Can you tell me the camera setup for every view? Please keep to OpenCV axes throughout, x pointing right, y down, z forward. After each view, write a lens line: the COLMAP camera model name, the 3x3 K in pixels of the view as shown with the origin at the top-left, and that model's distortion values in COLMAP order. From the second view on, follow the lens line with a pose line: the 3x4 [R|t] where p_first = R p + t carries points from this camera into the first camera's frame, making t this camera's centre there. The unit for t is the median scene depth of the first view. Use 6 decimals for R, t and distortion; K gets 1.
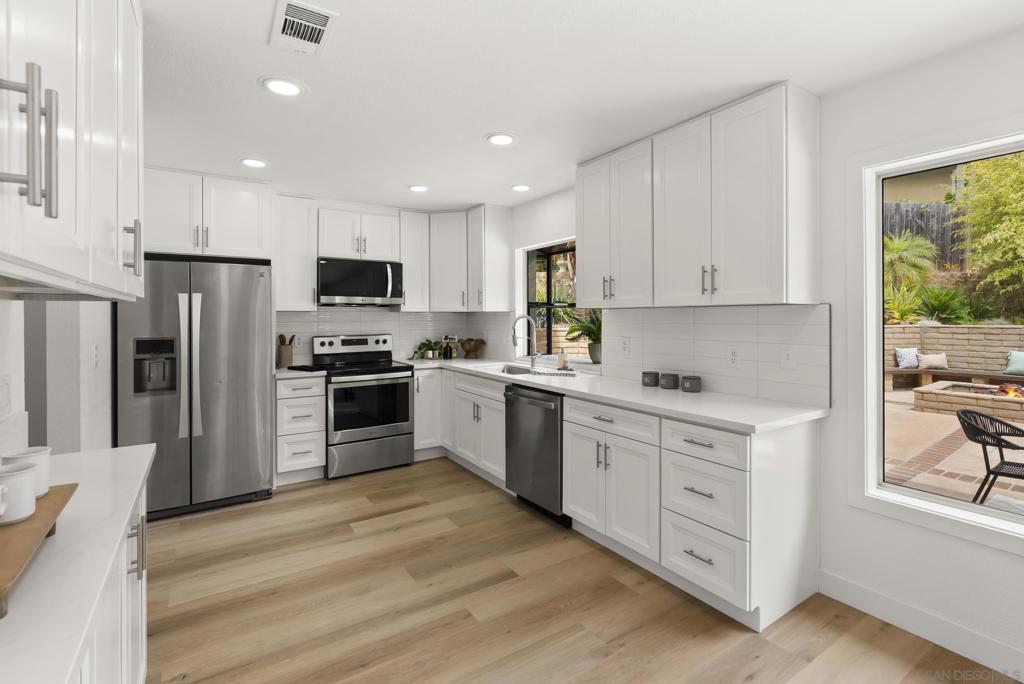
lens RADIAL K [[472.4, 0, 510.3], [0, 472.4, 318.0], [0, 0, 1]] dist [-0.003326, 0.001427]
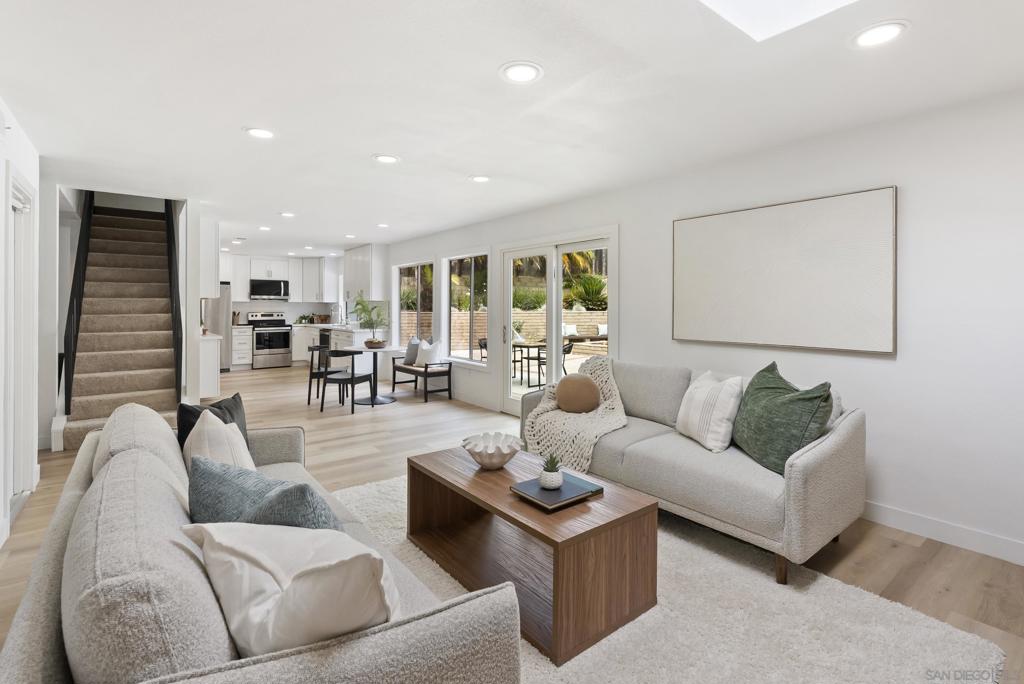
lens RADIAL K [[472.4, 0, 515.1], [0, 472.4, 307.6], [0, 0, 1]] dist [-0.003326, 0.001427]
pose [[0.995863, 0.004101, 0.090771, 0.717828], [-0.003897, 0.999989, -0.002427, 0.015750], [-0.090780, 0.002063, 0.995869, -1.513516]]
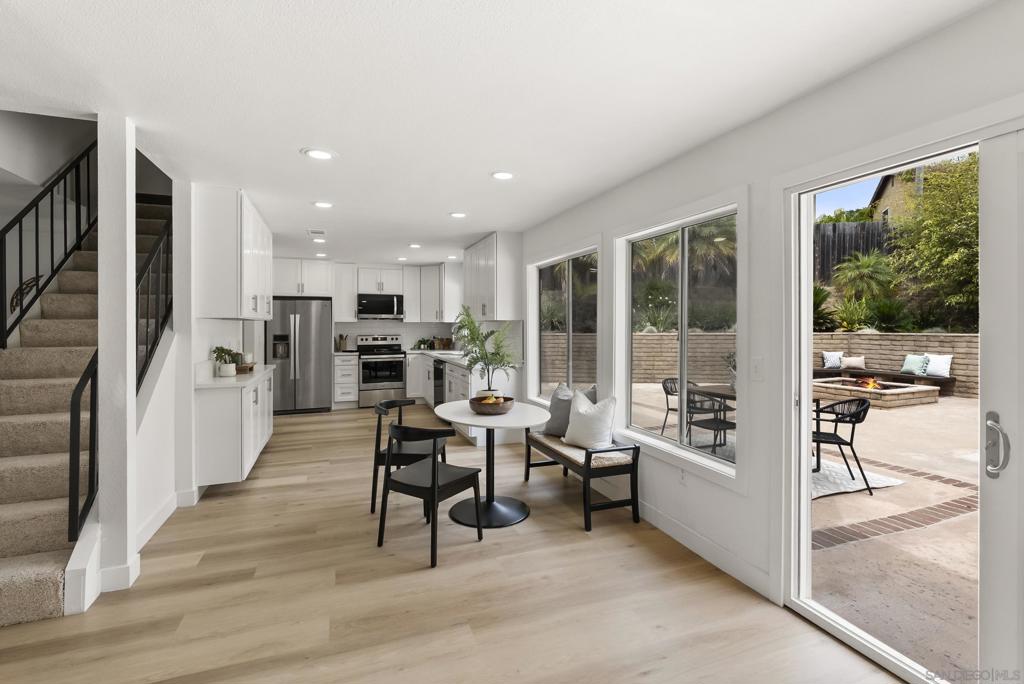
lens RADIAL K [[472.4, 0, 510.8], [0, 472.4, 326.4], [0, 0, 1]] dist [-0.003326, 0.001427]
pose [[0.975164, 0.002222, -0.221472, 0.617761], [-0.002127, 0.999998, 0.000667, 0.000319], [0.221473, -0.000180, 0.975166, -0.724955]]
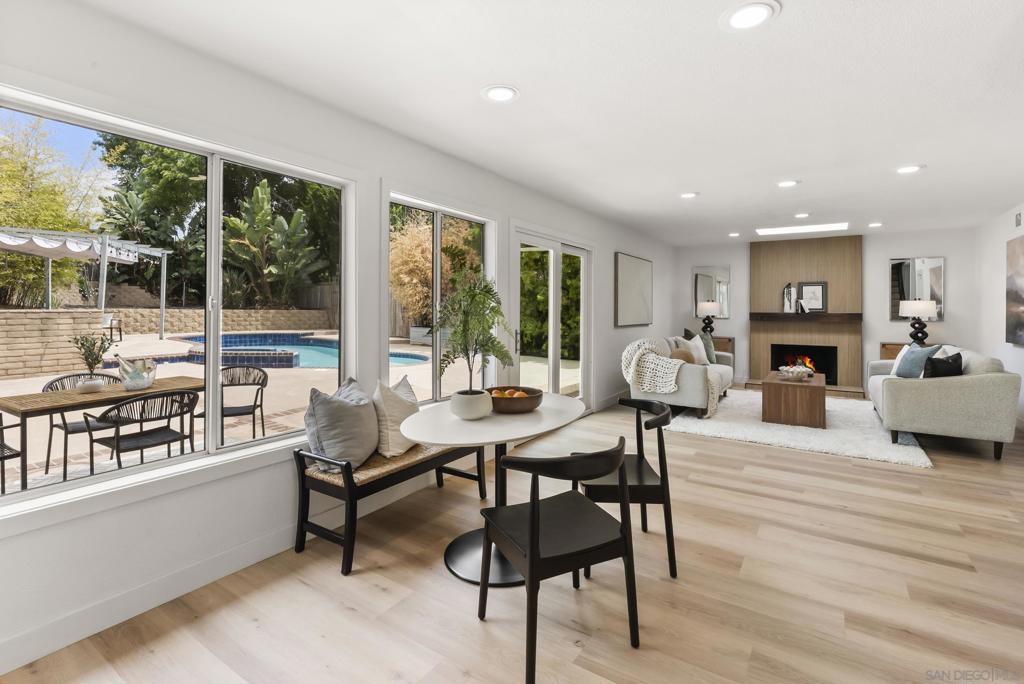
lens RADIAL K [[472.4, 0, 512.9], [0, 472.4, 304.7], [0, 0, 1]] dist [-0.003326, 0.001427]
pose [[-0.399703, 0.006398, 0.916622, -0.135026], [-0.003340, 0.999959, -0.008437, 0.018378], [-0.916639, -0.006434, -0.399665, 0.281115]]
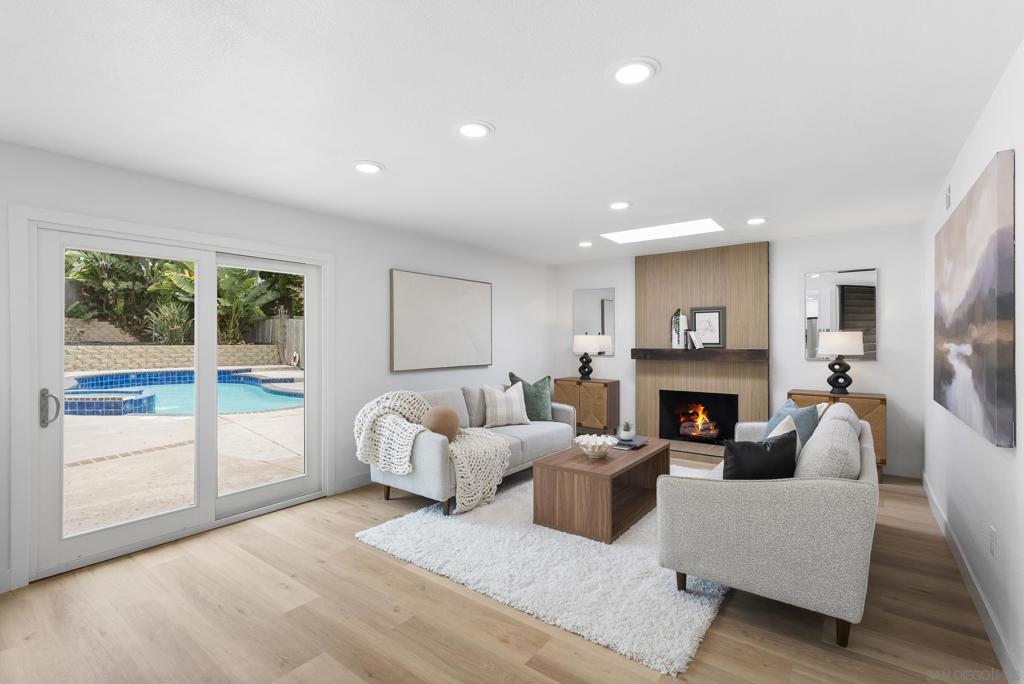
lens RADIAL K [[472.4, 0, 511.9], [0, 472.4, 335.9], [0, 0, 1]] dist [-0.003326, 0.001427]
pose [[-0.343171, 0.008645, 0.939233, -0.012953], [0.005525, 0.999959, -0.007186, 0.001919], [-0.939257, 0.002723, -0.343205, -0.448318]]
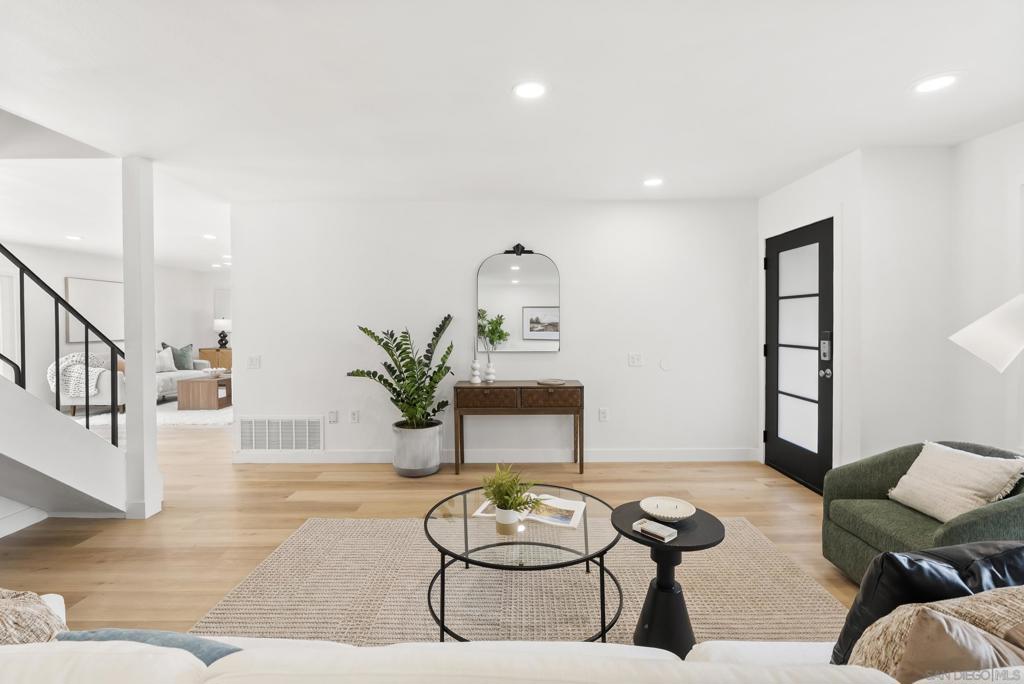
lens RADIAL K [[472.4, 0, 505.7], [0, 472.4, 326.7], [0, 0, 1]] dist [-0.003326, 0.001427]
pose [[-0.829704, -0.000269, 0.558204, -1.043887], [0.005226, 0.999952, 0.008251, 0.013663], [-0.558180, 0.009763, -0.829663, -0.068546]]
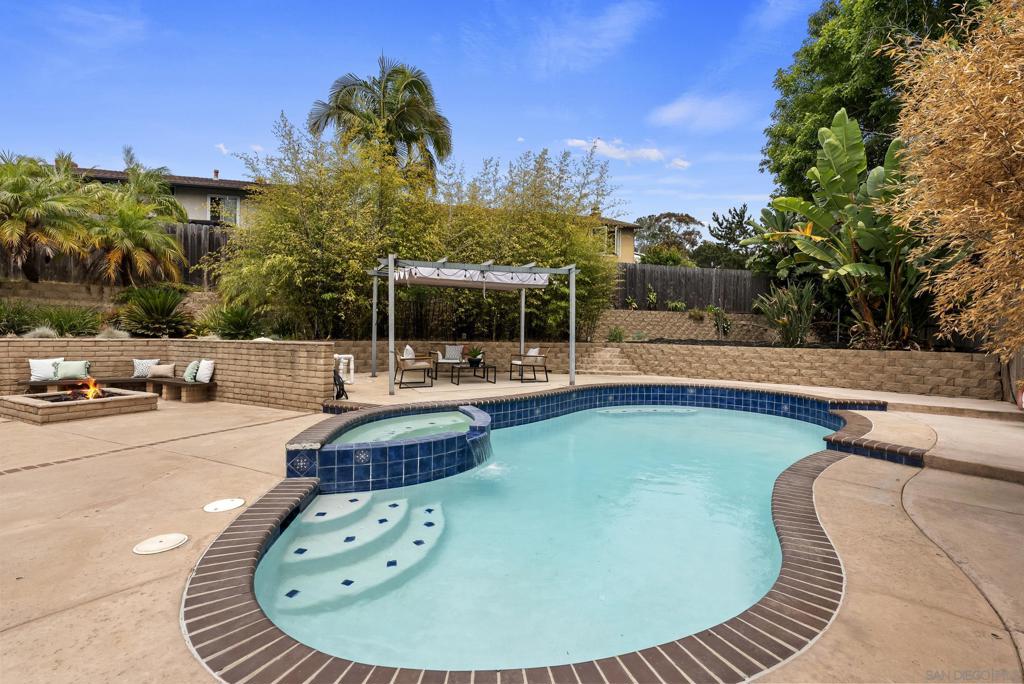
lens RADIAL K [[472.4, 0, 516.2], [0, 472.4, 336.3], [0, 0, 1]] dist [-0.003326, 0.001427]
pose [[0.900685, 0.012758, 0.434286, 2.316559], [-0.013098, 0.999912, -0.002211, 0.000411], [-0.434275, -0.003697, 0.900773, -0.775566]]
